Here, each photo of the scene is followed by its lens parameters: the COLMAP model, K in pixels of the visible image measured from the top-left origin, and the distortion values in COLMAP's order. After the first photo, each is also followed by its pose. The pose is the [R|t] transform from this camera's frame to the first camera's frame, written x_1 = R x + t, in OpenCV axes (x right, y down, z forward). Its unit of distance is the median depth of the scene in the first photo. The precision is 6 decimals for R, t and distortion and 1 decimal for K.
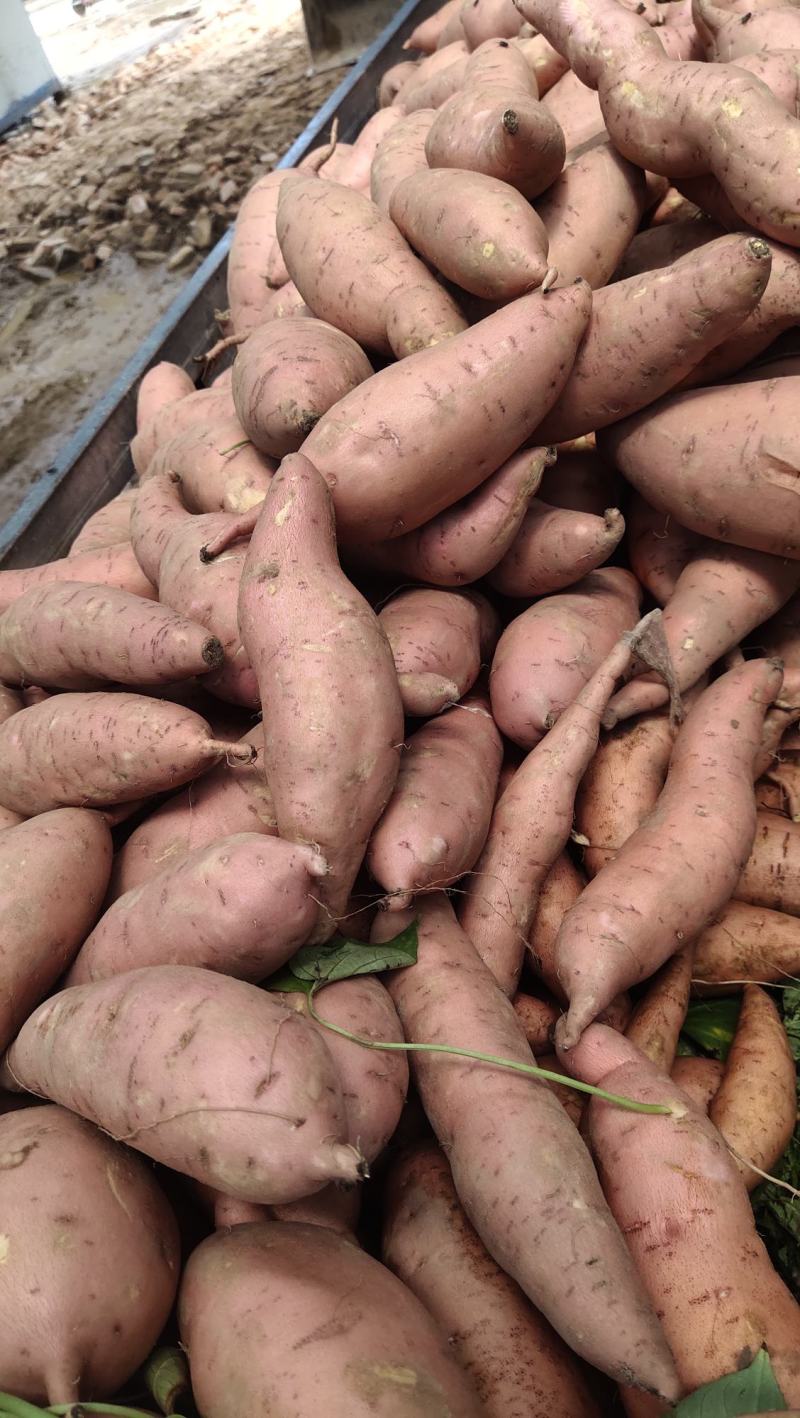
lens RADIAL K [[1023.9, 0, 400.0], [0, 1023.9, 709.0], [0, 0, 1]] dist [0.088386, -0.138902]
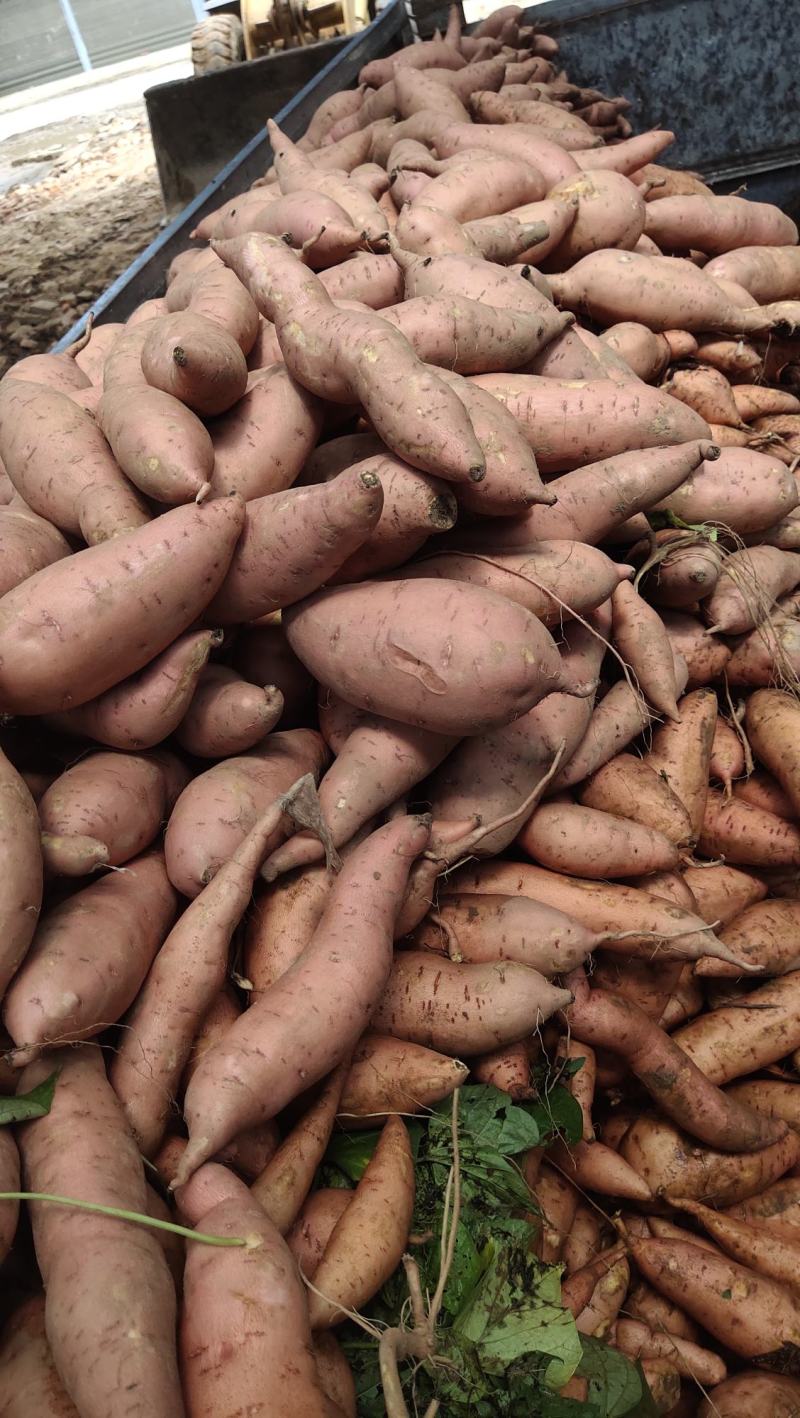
lens RADIAL K [[1023.3, 0, 396.1], [0, 1023.3, 717.1], [0, 0, 1]] dist [0.092717, -0.148842]
pose [[0.992260, 0.007715, 0.123934, 0.214659], [0.005433, 0.994415, -0.105397, -0.041812], [-0.124055, 0.105254, 0.986677, -0.136670]]
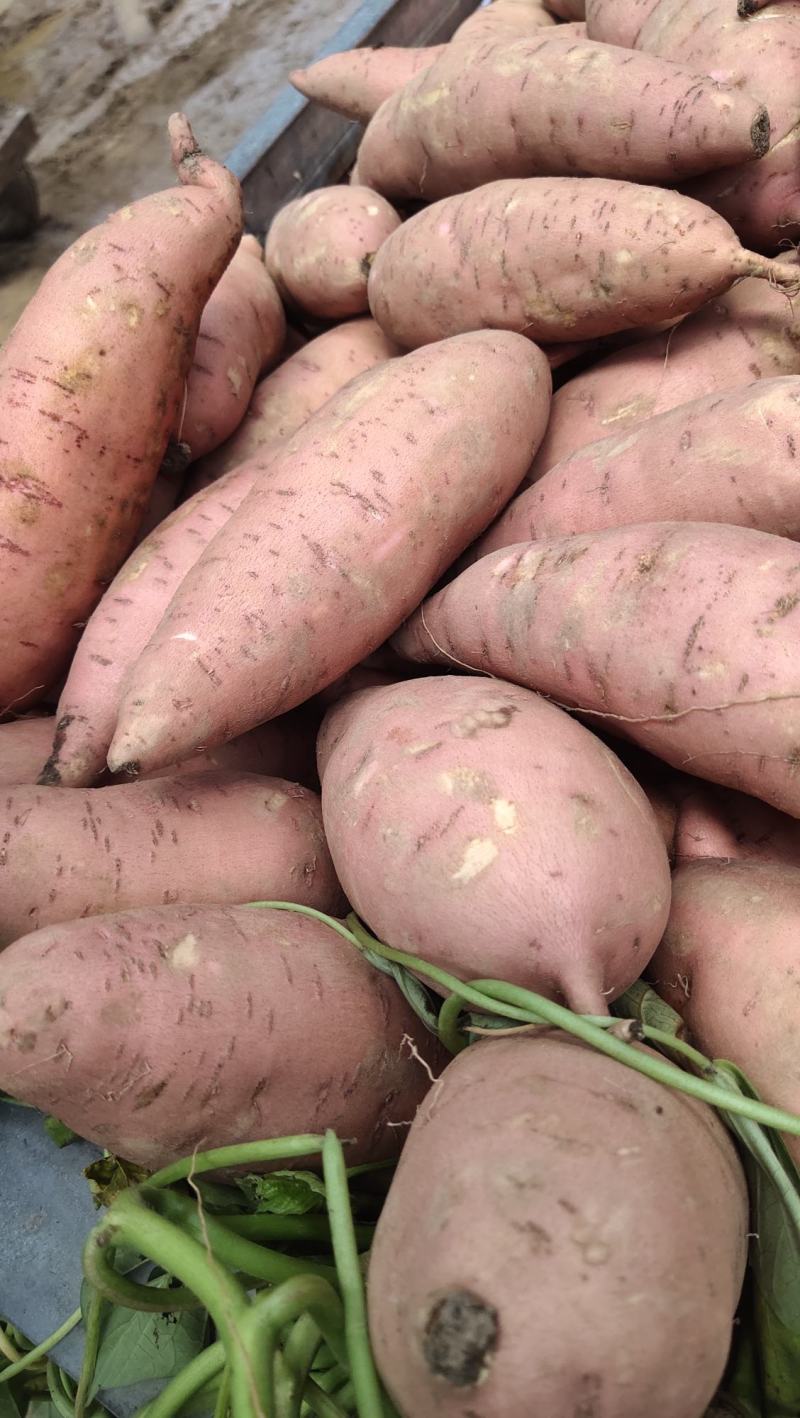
lens RADIAL K [[1039.9, 0, 397.3], [0, 1039.9, 703.1], [0, 0, 1]] dist [0.056867, -0.144675]
pose [[0.976722, 0.197067, -0.084731, -0.267033], [-0.169278, 0.950705, 0.259816, 0.162980], [0.131755, -0.239425, 0.961934, 0.169318]]
